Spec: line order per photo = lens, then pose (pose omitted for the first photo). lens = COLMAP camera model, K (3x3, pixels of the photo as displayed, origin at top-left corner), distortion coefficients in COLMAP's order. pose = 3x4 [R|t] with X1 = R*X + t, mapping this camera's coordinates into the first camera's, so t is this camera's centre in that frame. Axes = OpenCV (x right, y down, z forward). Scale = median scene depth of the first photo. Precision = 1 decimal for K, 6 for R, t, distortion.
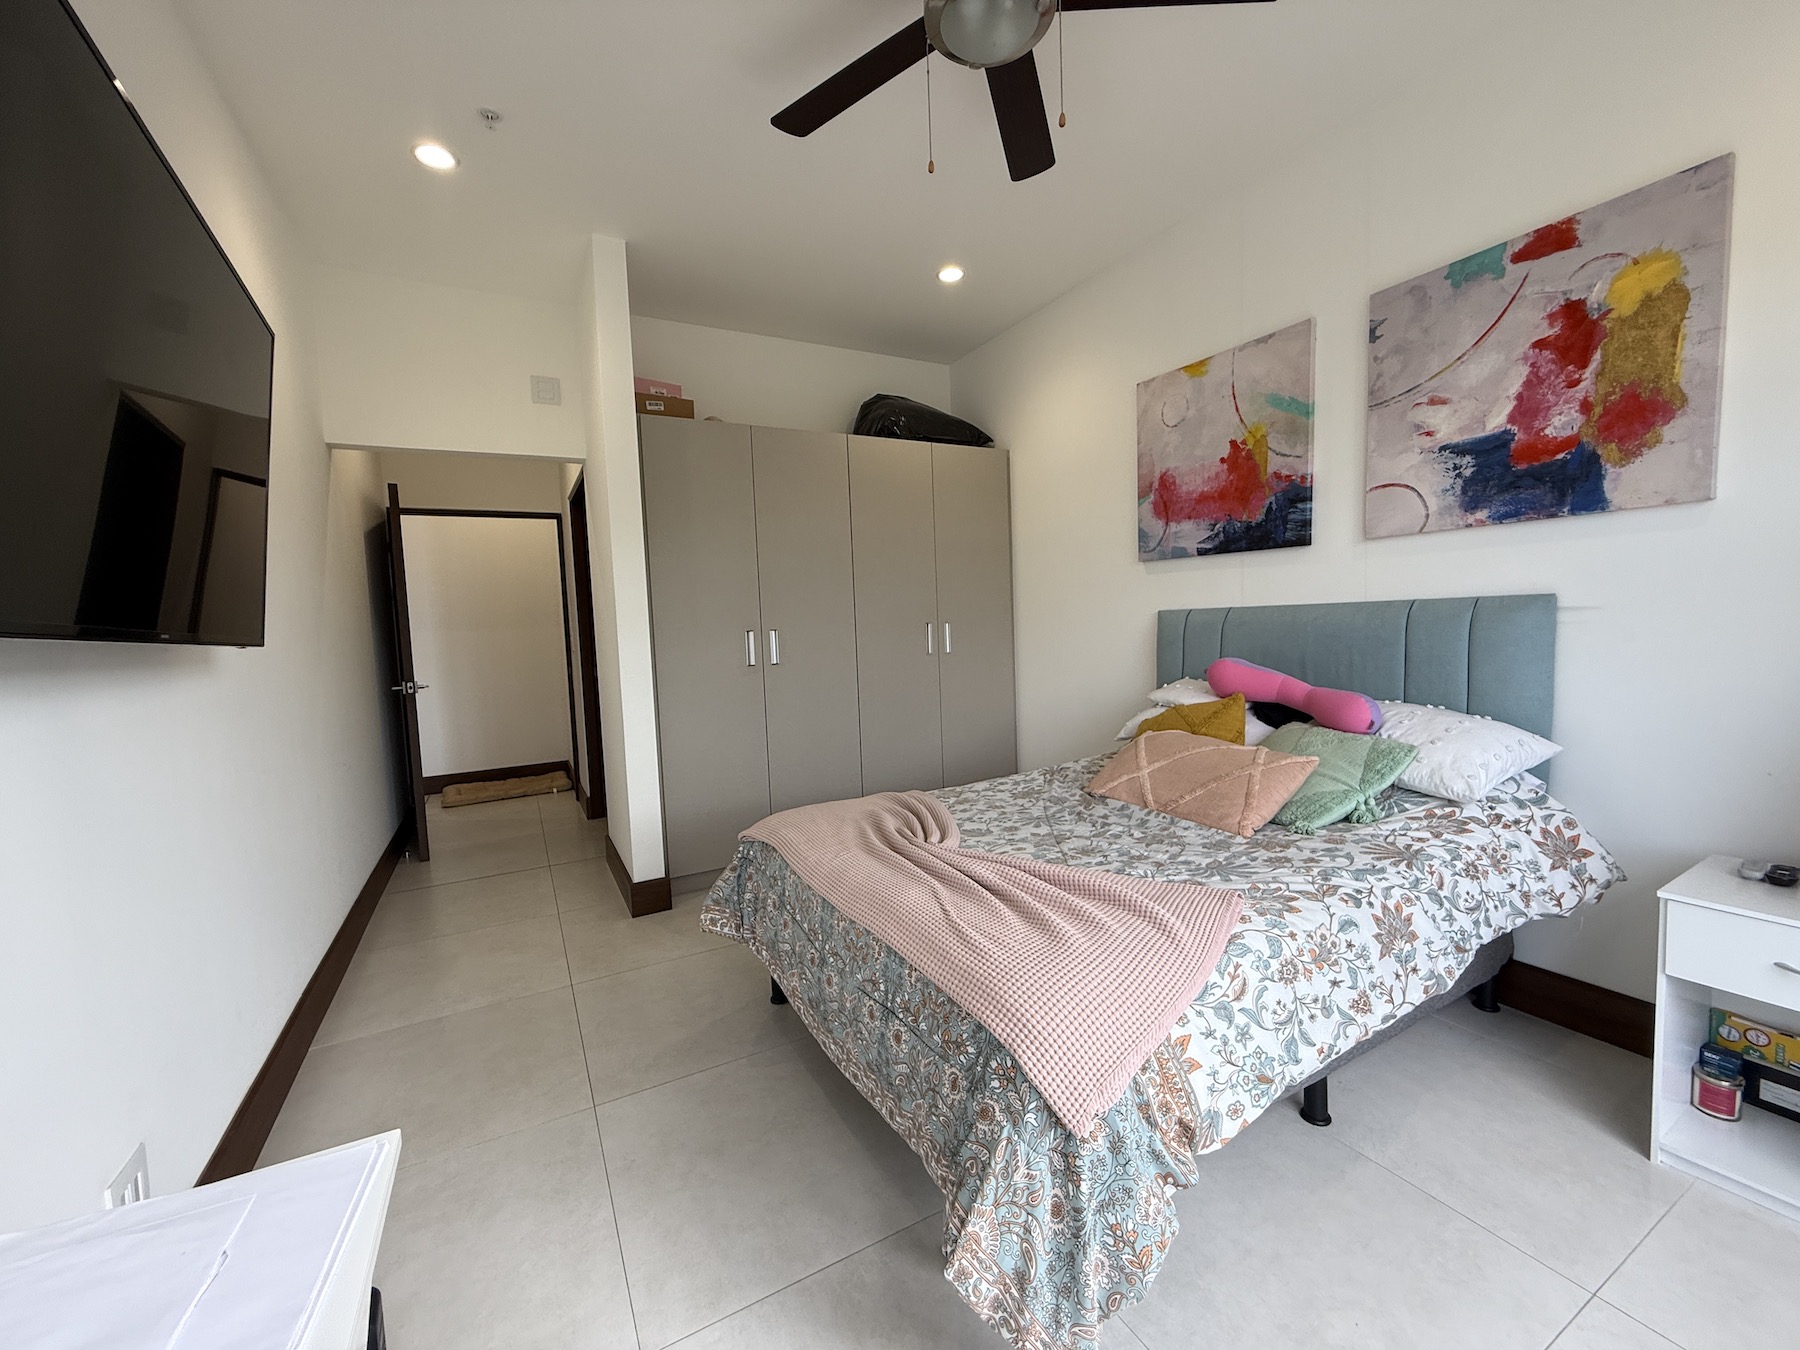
lens RADIAL K [[715.7, 0, 901.2], [0, 715.7, 677.5], [0, 0, 1]] dist [0.000022, -0.000301]
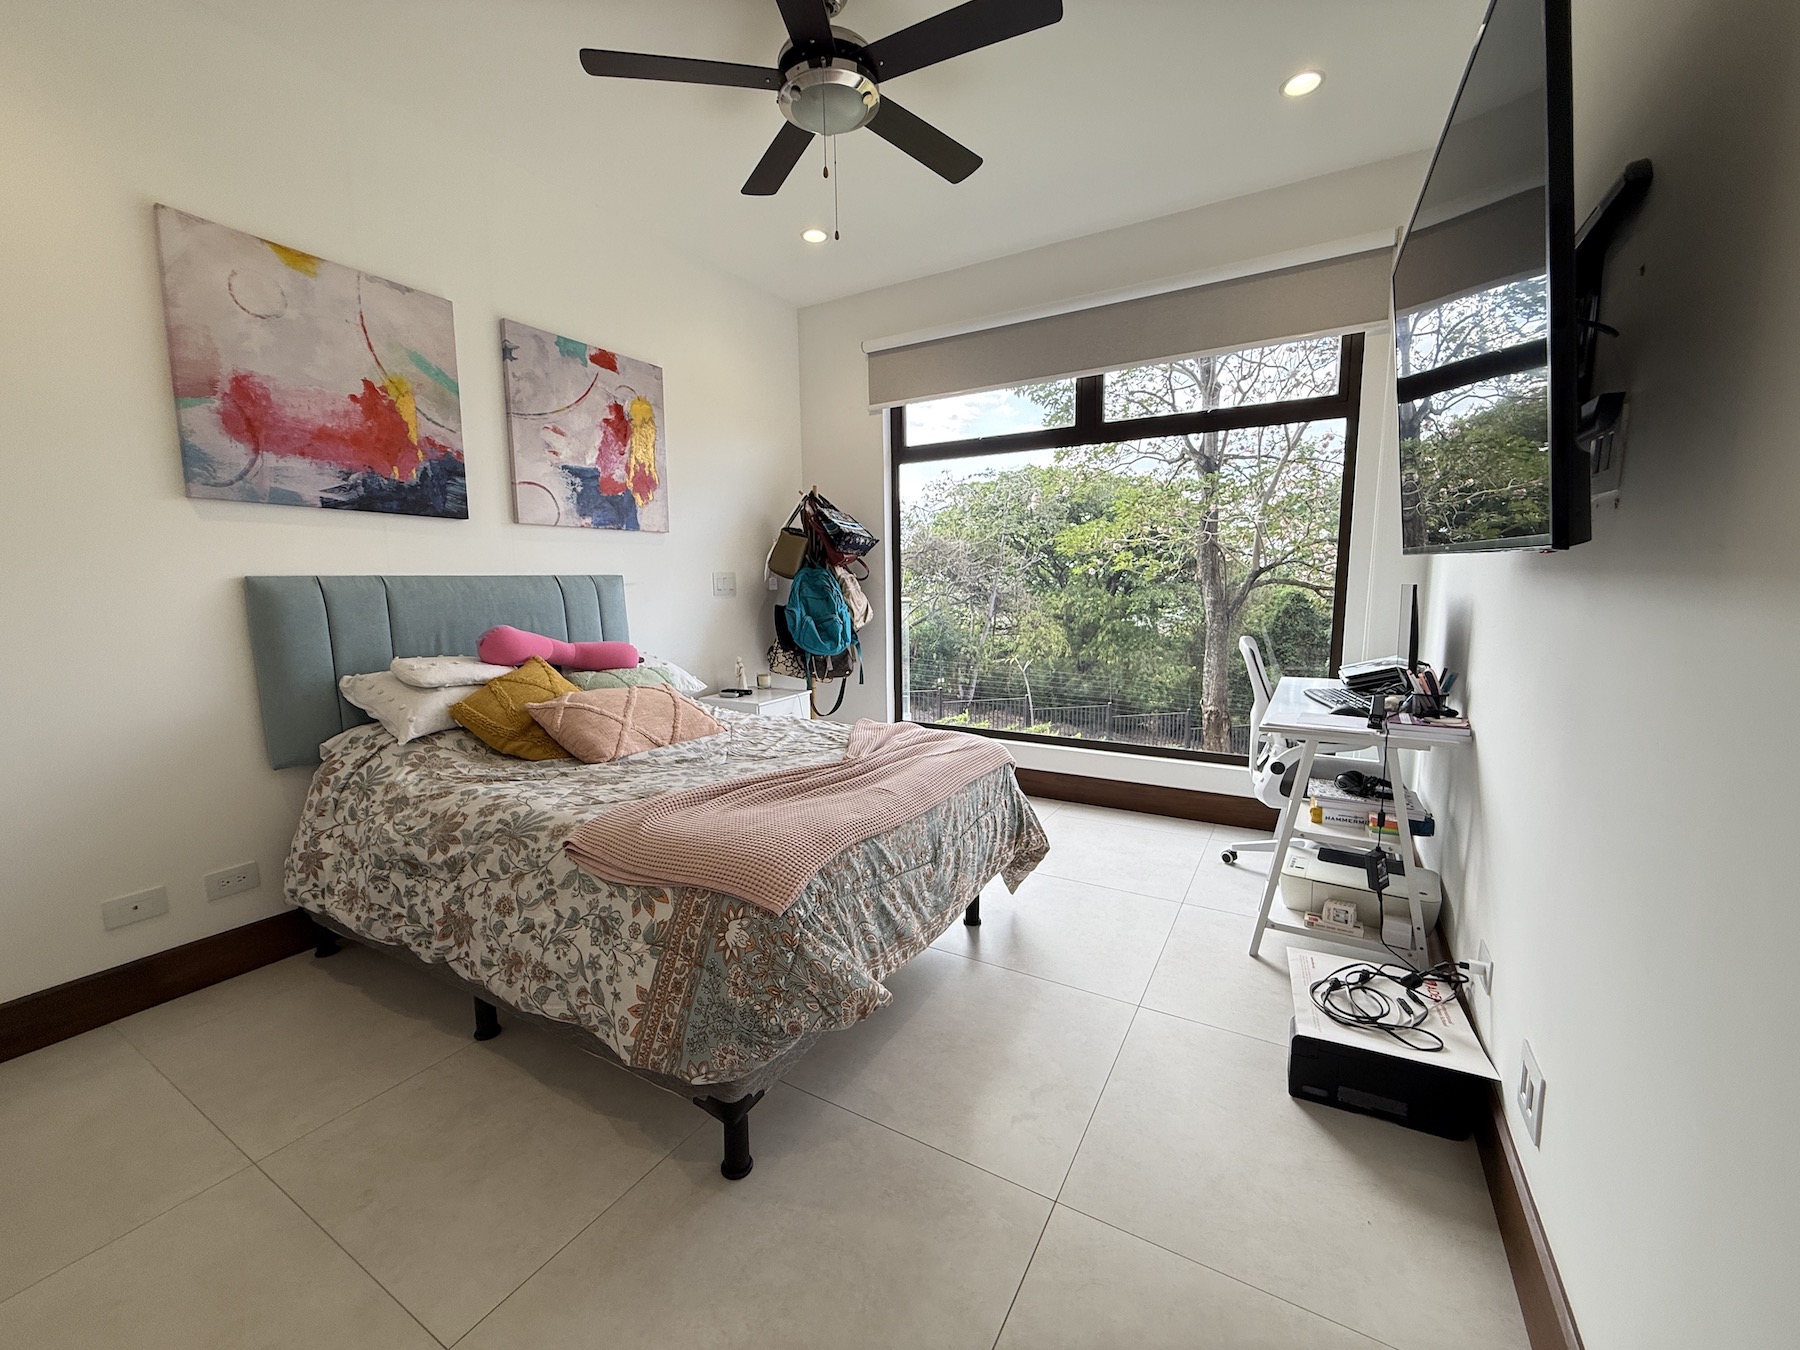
lens RADIAL K [[715.7, 0, 904.6], [0, 715.7, 672.8], [0, 0, 1]] dist [0.000022, -0.000301]
pose [[-0.513234, -0.067179, 0.855616, -0.680963], [0.095745, 0.986227, 0.134866, -0.042340], [-0.852891, 0.151139, -0.499733, 1.010877]]
